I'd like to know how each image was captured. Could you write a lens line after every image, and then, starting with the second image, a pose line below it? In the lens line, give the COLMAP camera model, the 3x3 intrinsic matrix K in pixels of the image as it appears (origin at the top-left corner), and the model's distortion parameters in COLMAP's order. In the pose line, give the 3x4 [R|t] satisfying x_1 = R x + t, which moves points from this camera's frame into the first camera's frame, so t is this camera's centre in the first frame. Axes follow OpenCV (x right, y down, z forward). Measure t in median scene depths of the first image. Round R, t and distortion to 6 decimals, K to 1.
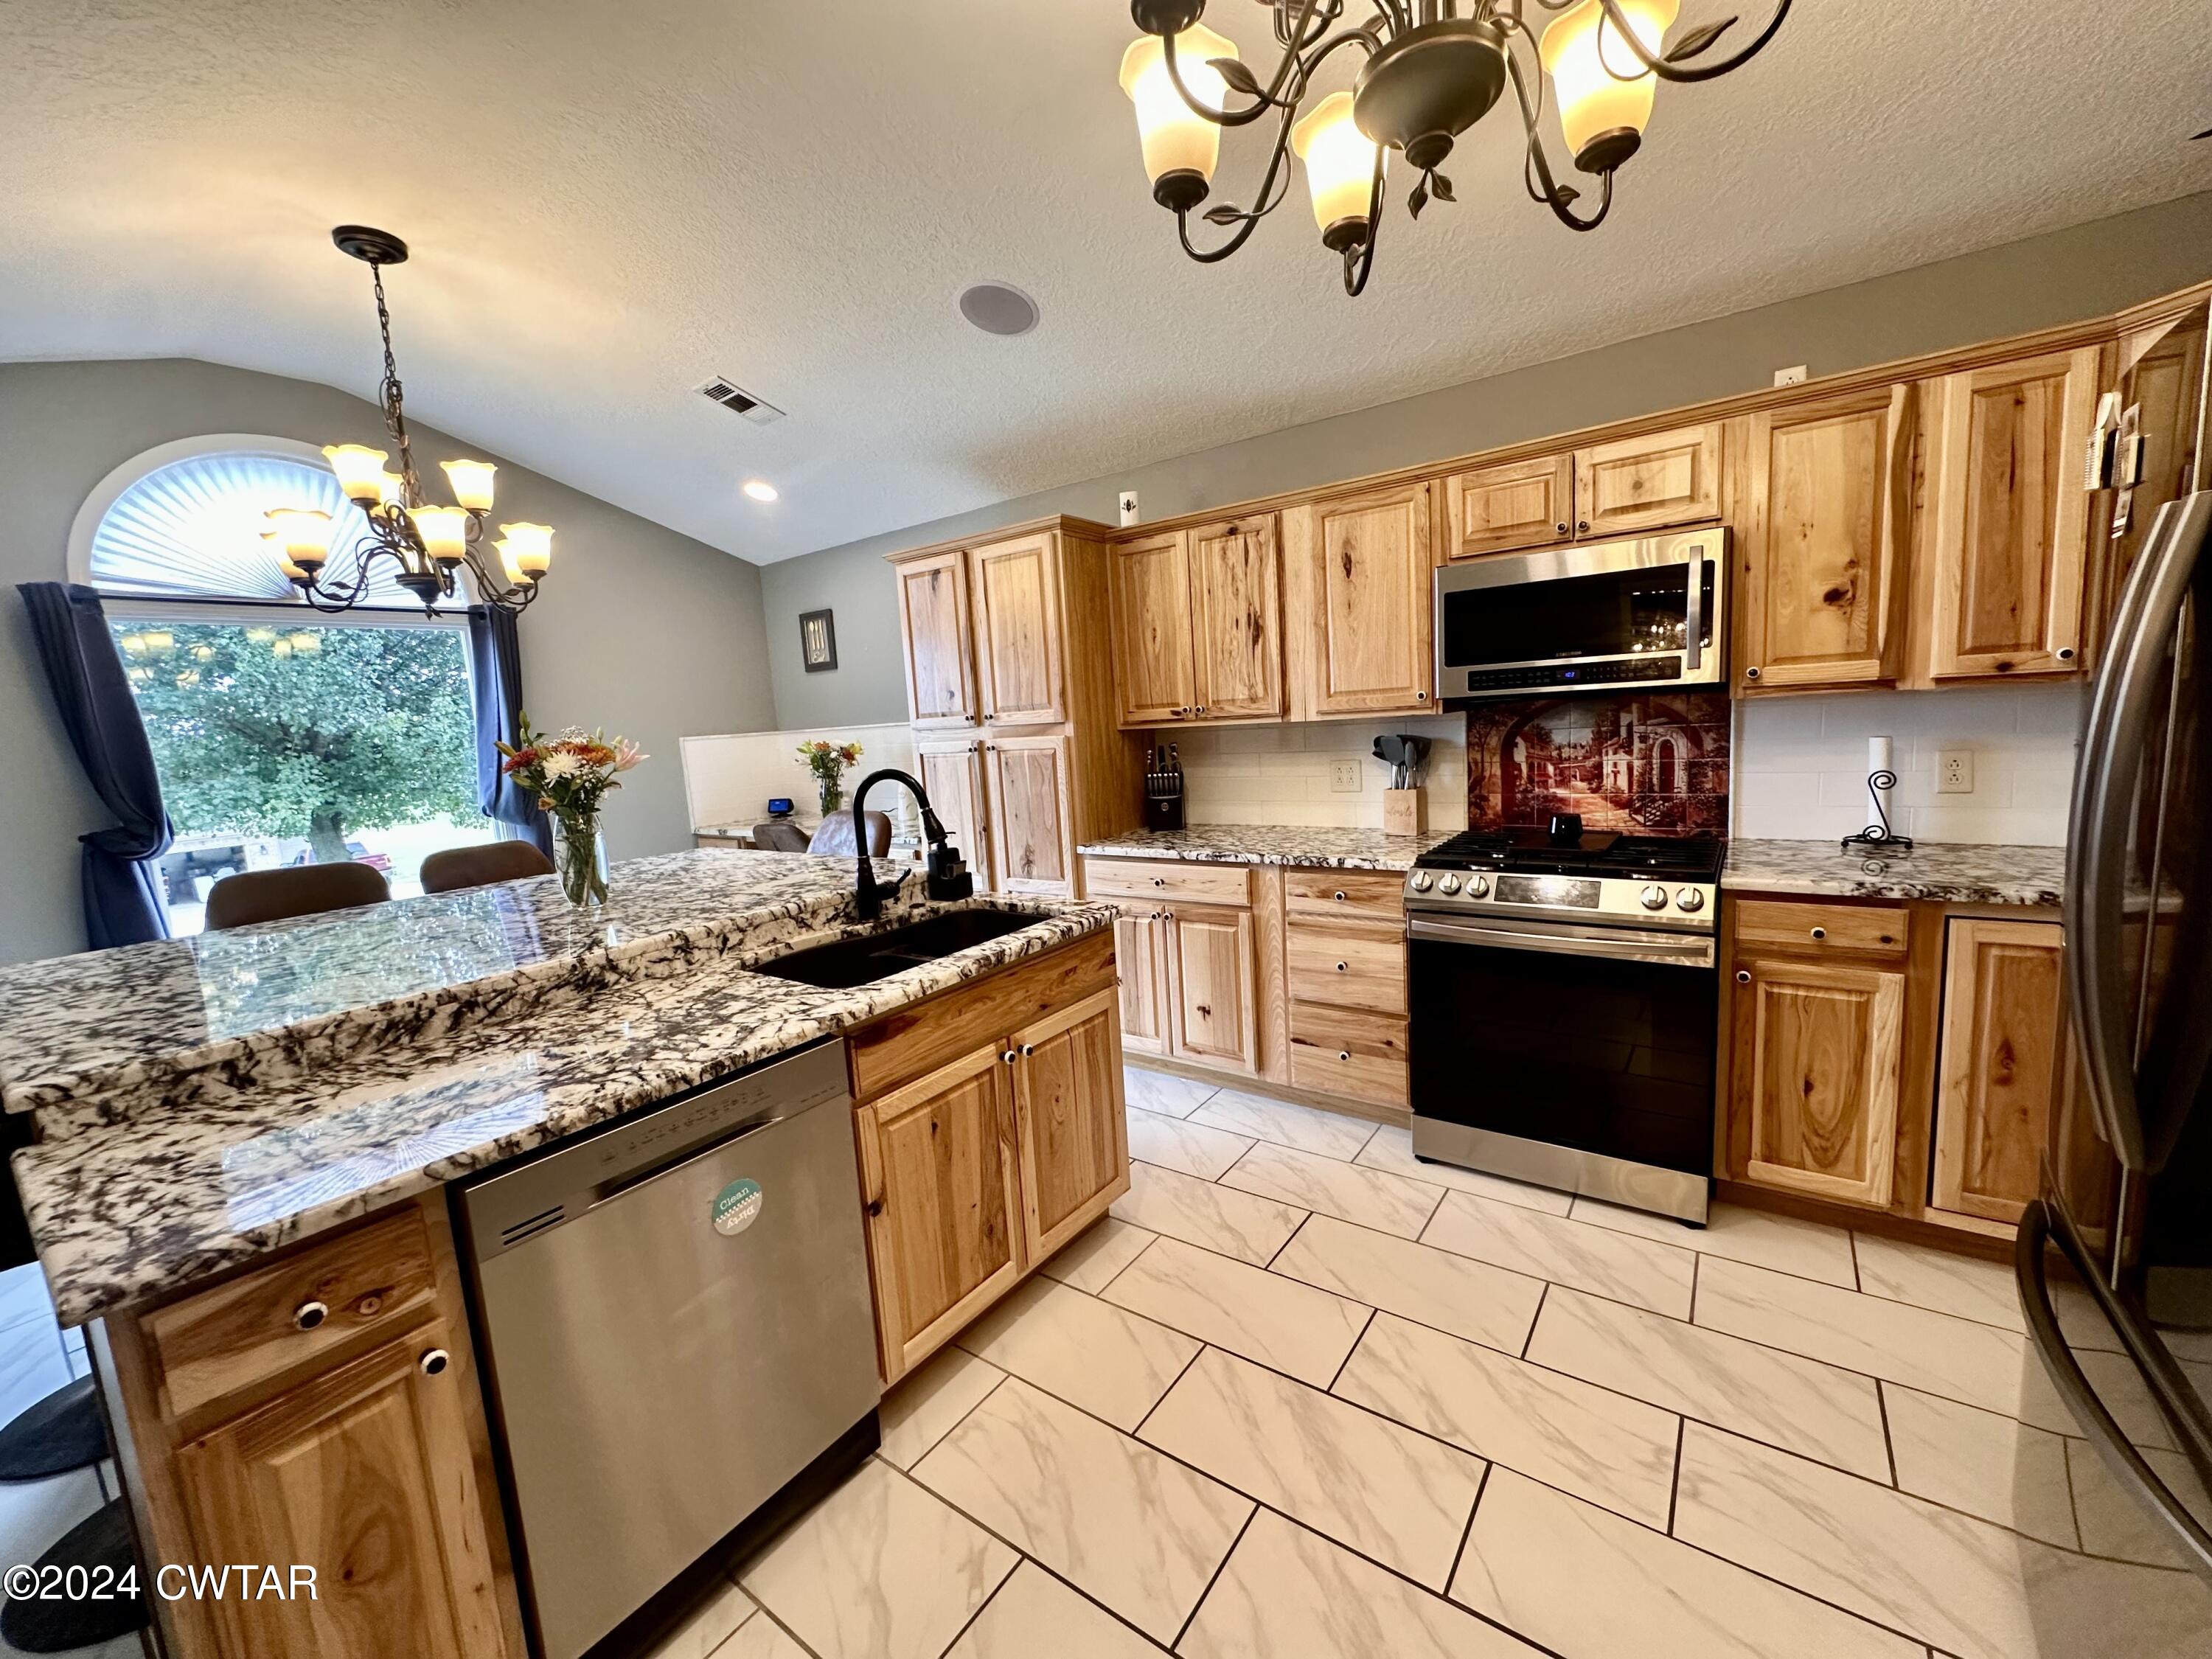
lens RADIAL K [[880.5, 0, 1092.0], [0, 880.5, 833.8], [0, 0, 1]] dist [-0.000111, 0.000067]
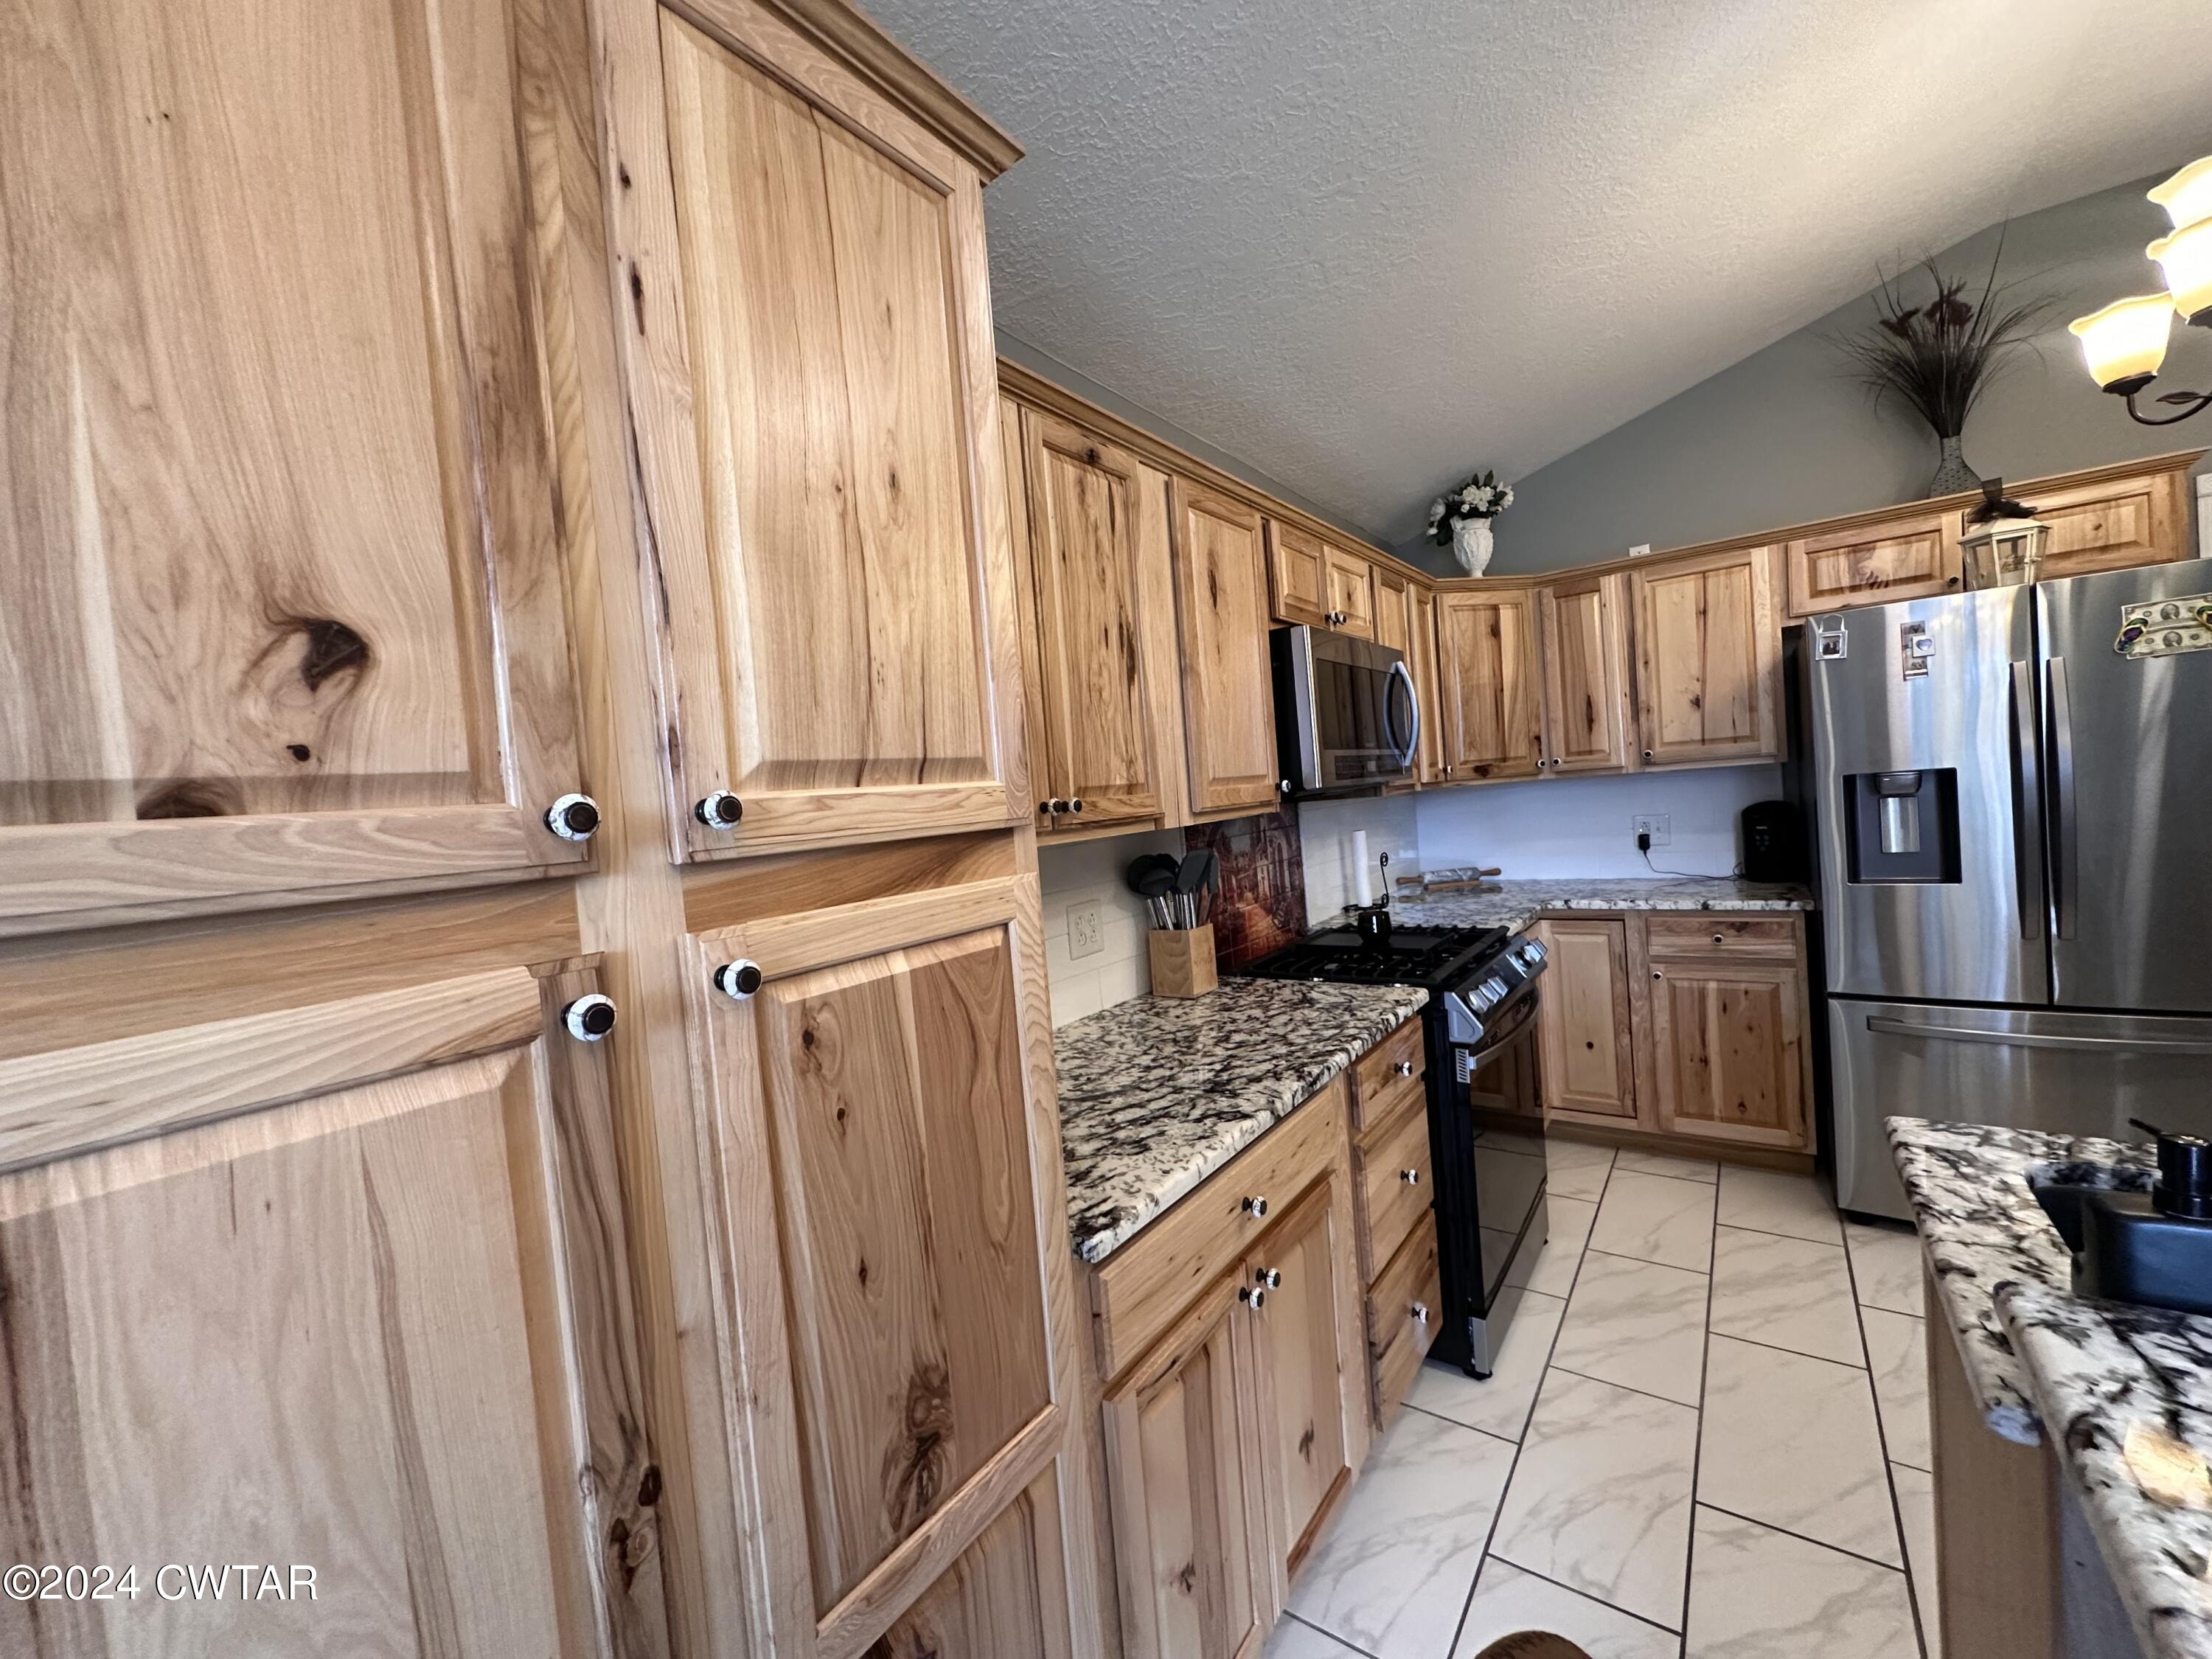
lens RADIAL K [[880.5, 0, 1092.0], [0, 880.5, 833.8], [0, 0, 1]] dist [-0.000111, 0.000067]
pose [[0.012455, 0.022760, 0.999663, -0.336806], [0.216691, 0.975922, -0.024920, -0.119536], [-0.976161, 0.216929, 0.007223, 1.037131]]
